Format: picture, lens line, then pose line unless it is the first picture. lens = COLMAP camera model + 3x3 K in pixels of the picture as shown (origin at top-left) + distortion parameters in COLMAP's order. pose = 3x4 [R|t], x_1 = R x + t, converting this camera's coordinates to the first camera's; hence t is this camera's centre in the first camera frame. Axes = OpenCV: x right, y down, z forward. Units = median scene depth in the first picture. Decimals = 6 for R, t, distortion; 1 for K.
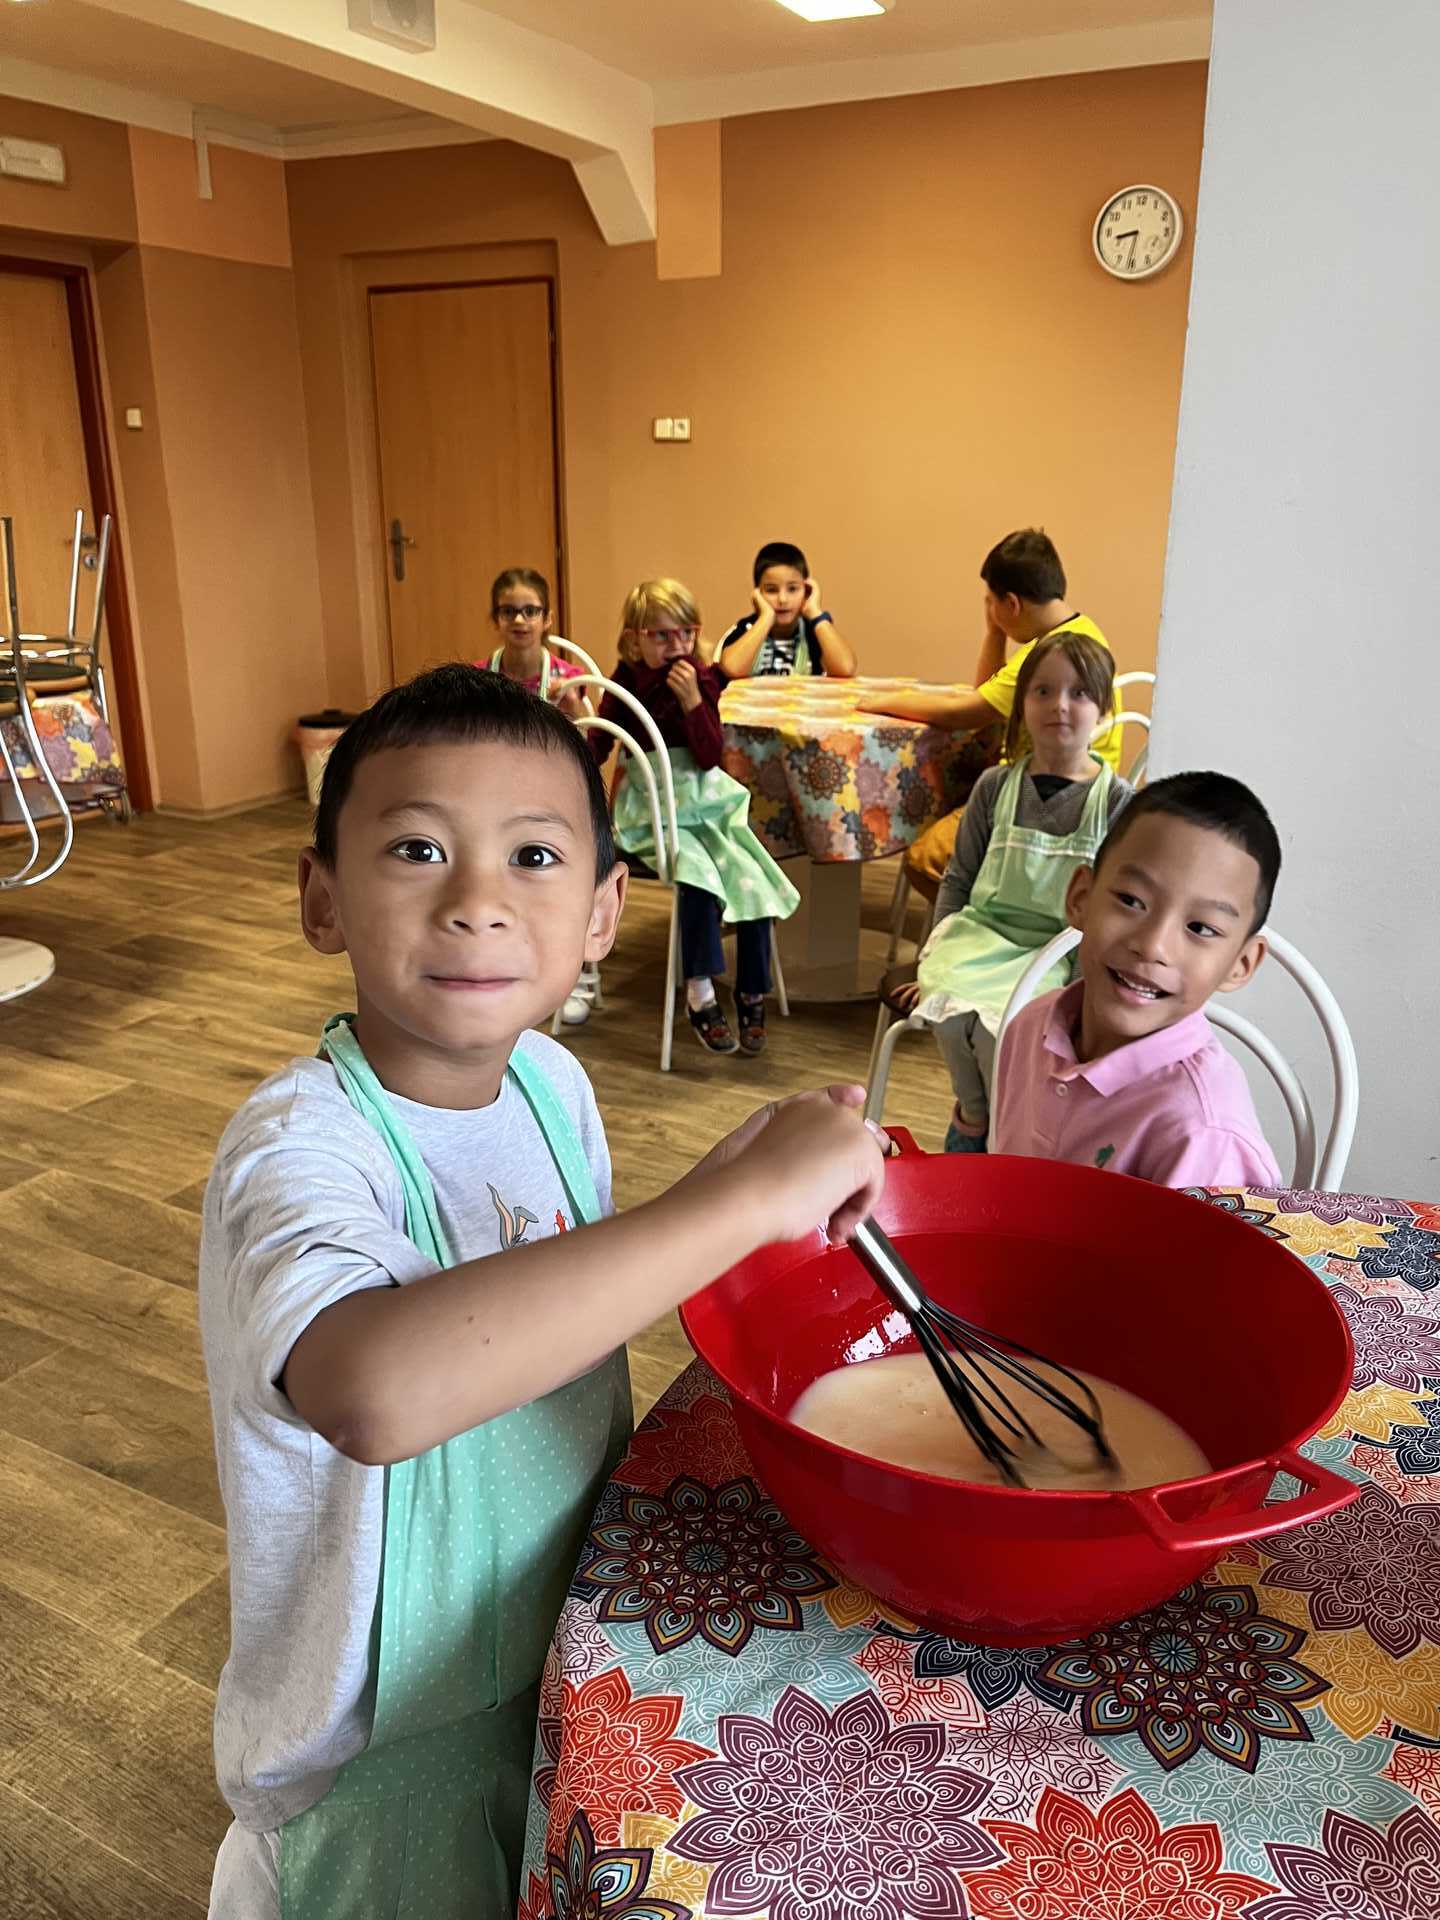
lens RADIAL K [[1476.7, 0, 720.9], [0, 1476.7, 945.8], [0, 0, 1]] dist [0.042604, -0.046329]
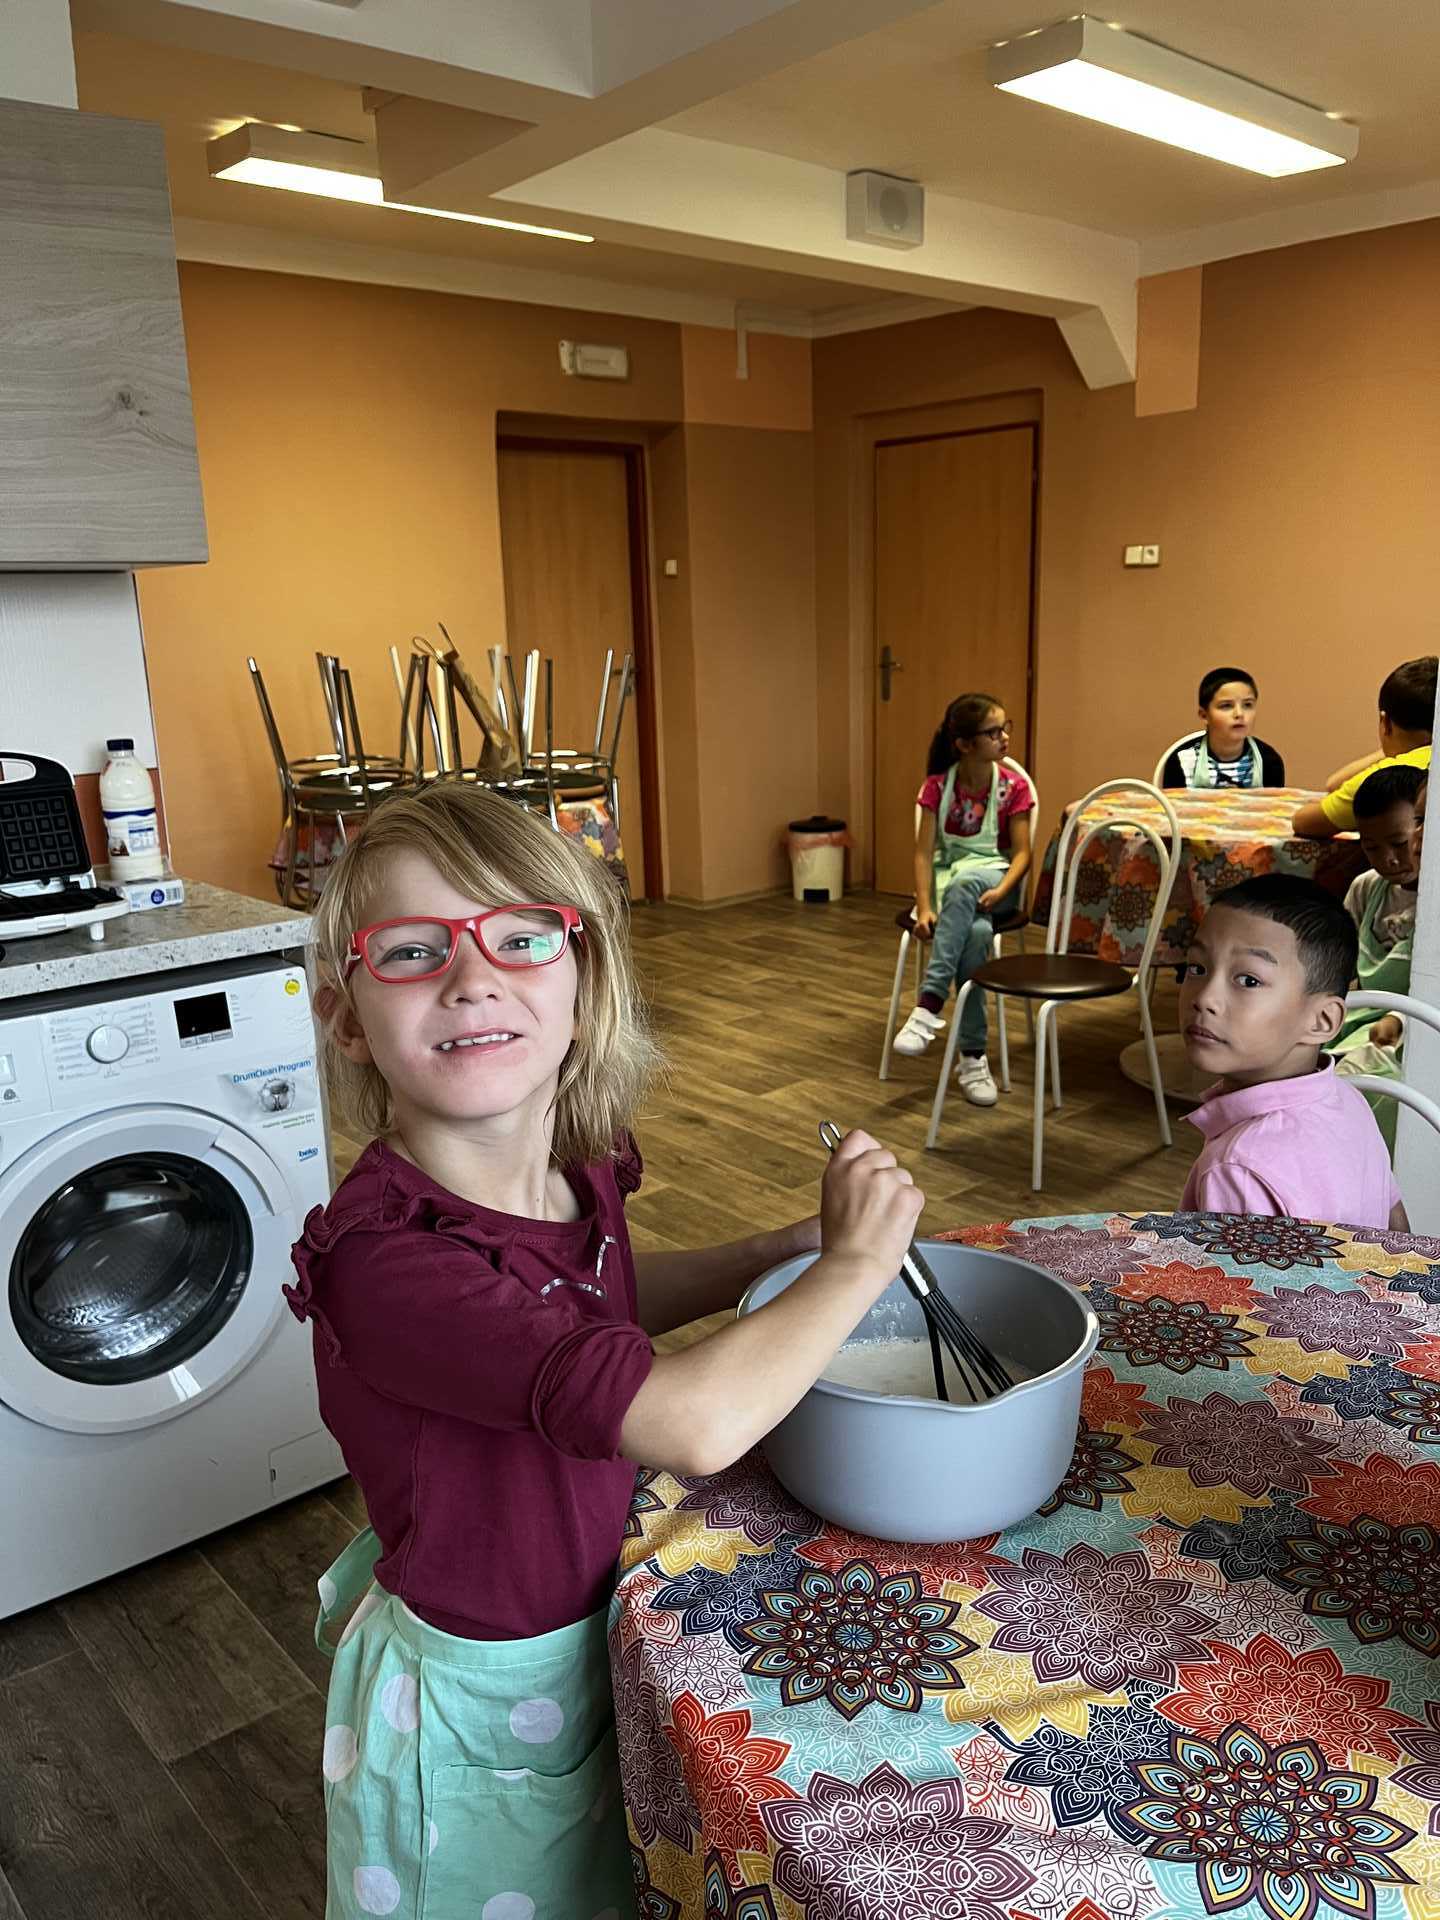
lens RADIAL K [[1476.7, 0, 723.5], [0, 1476.7, 978.1], [0, 0, 1]] dist [0.042604, -0.046329]
pose [[0.939467, 0.054136, -0.338337, 0.065864], [-0.071376, 0.996698, -0.038713, 0.012648], [0.335124, 0.060519, 0.940228, -0.075137]]
